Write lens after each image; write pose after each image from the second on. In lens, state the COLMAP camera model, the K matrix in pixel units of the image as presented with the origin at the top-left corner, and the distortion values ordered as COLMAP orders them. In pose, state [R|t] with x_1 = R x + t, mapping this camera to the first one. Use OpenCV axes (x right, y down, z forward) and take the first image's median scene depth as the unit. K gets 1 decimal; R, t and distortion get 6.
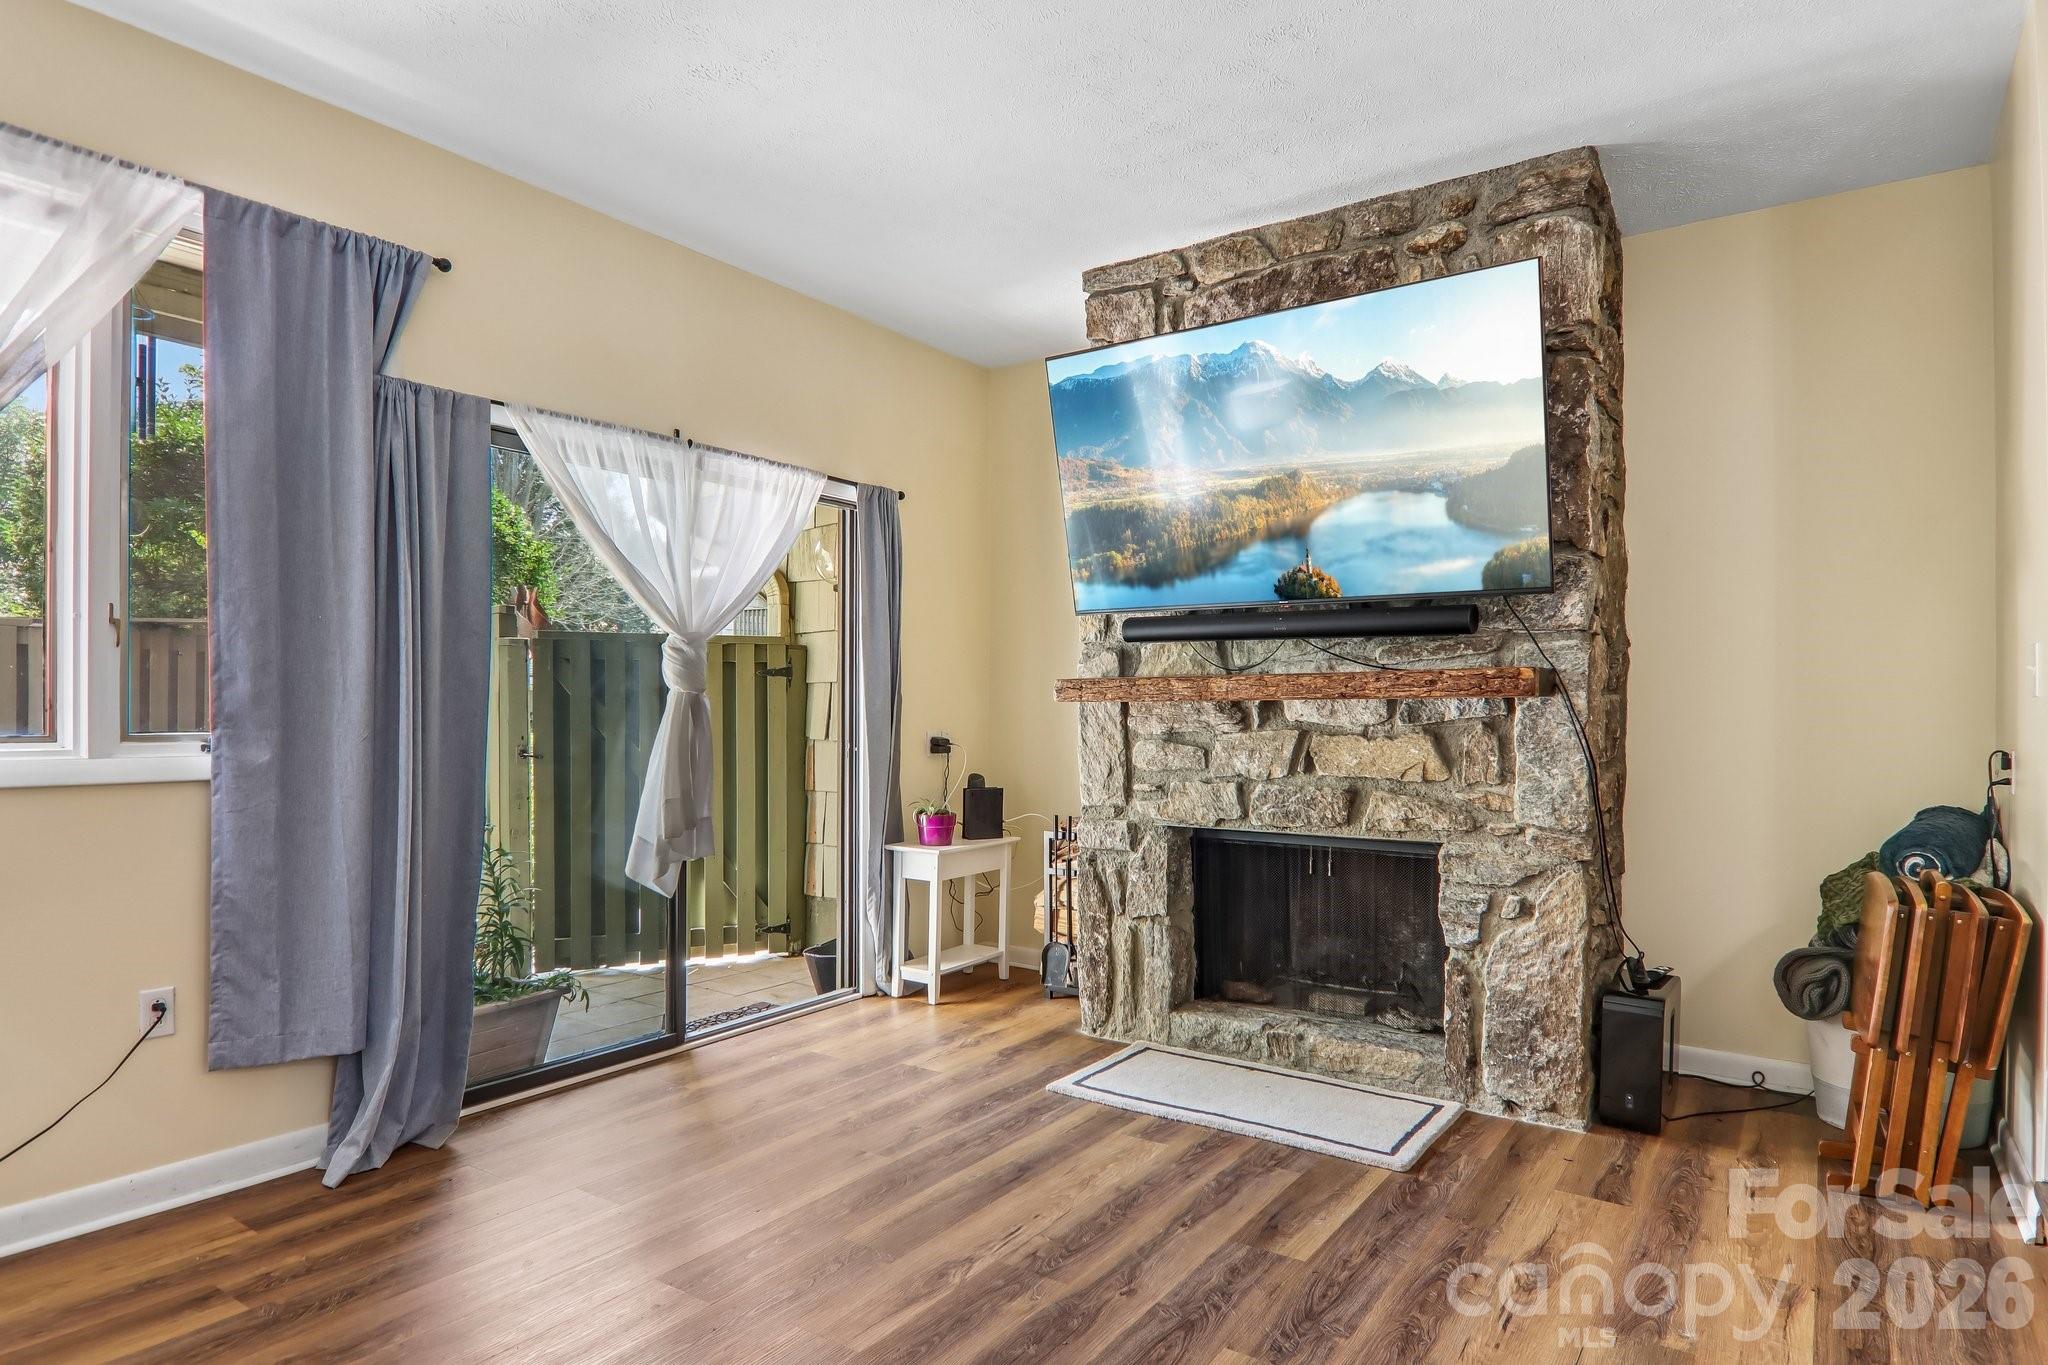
lens RADIAL K [[1163.4, 0, 957.4], [0, 1163.4, 719.6], [0, 0, 1]] dist [0.001689, -0.018831]
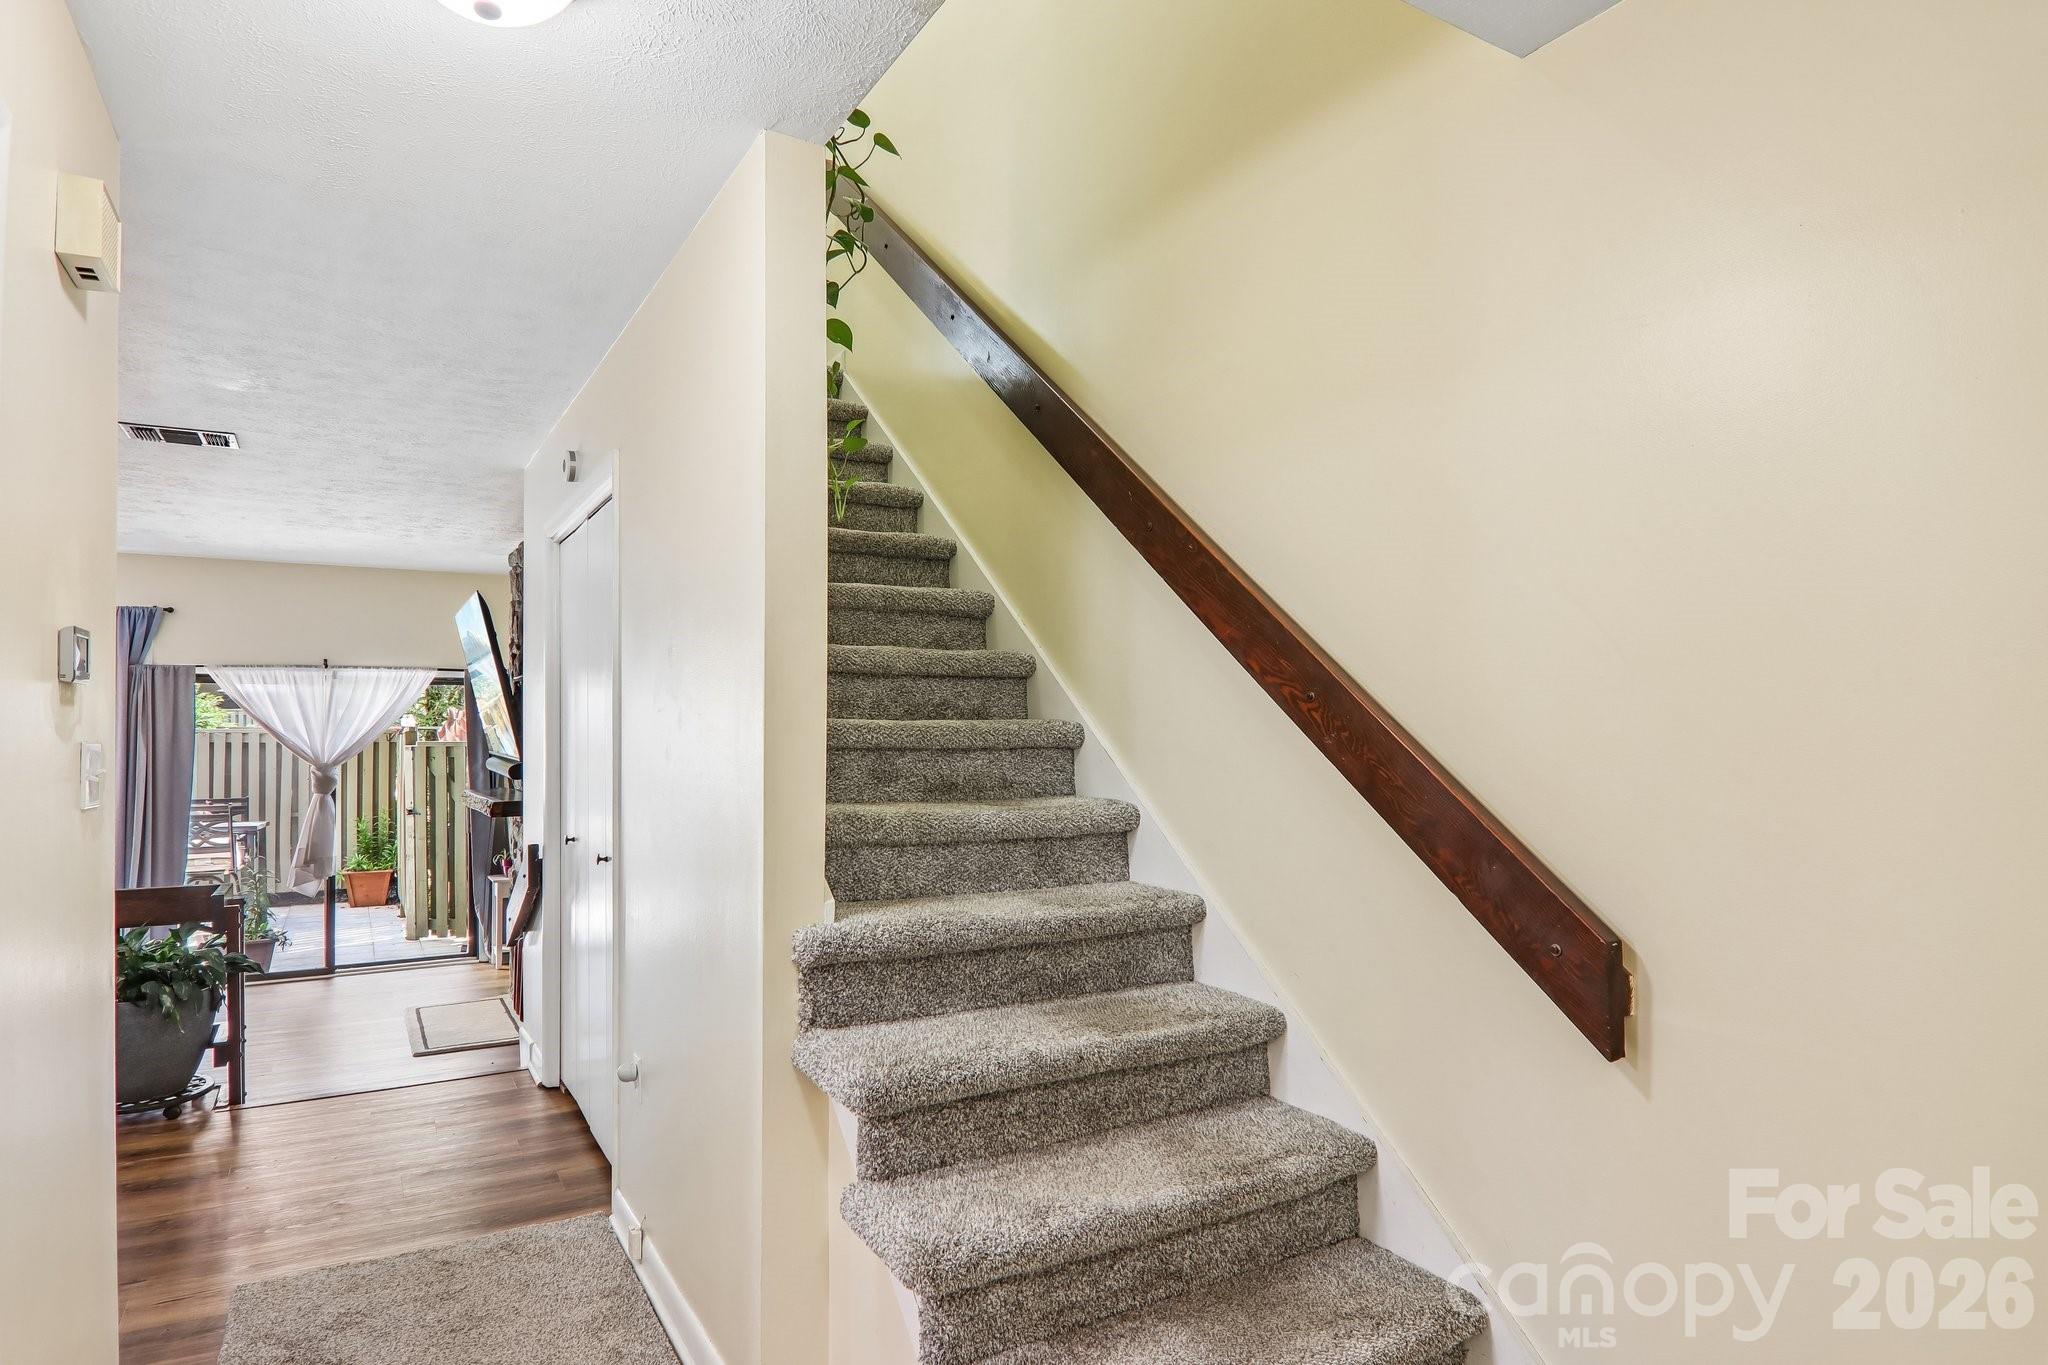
lens RADIAL K [[1163.4, 0, 1024.9], [0, 1163.4, 693.2], [0, 0, 1]] dist [0.001689, -0.018831]
pose [[0.928283, -0.017691, -0.371452, 1.982860], [0.006848, 0.999512, -0.030488, -0.153935], [0.371810, 0.025758, 0.927951, -0.477410]]
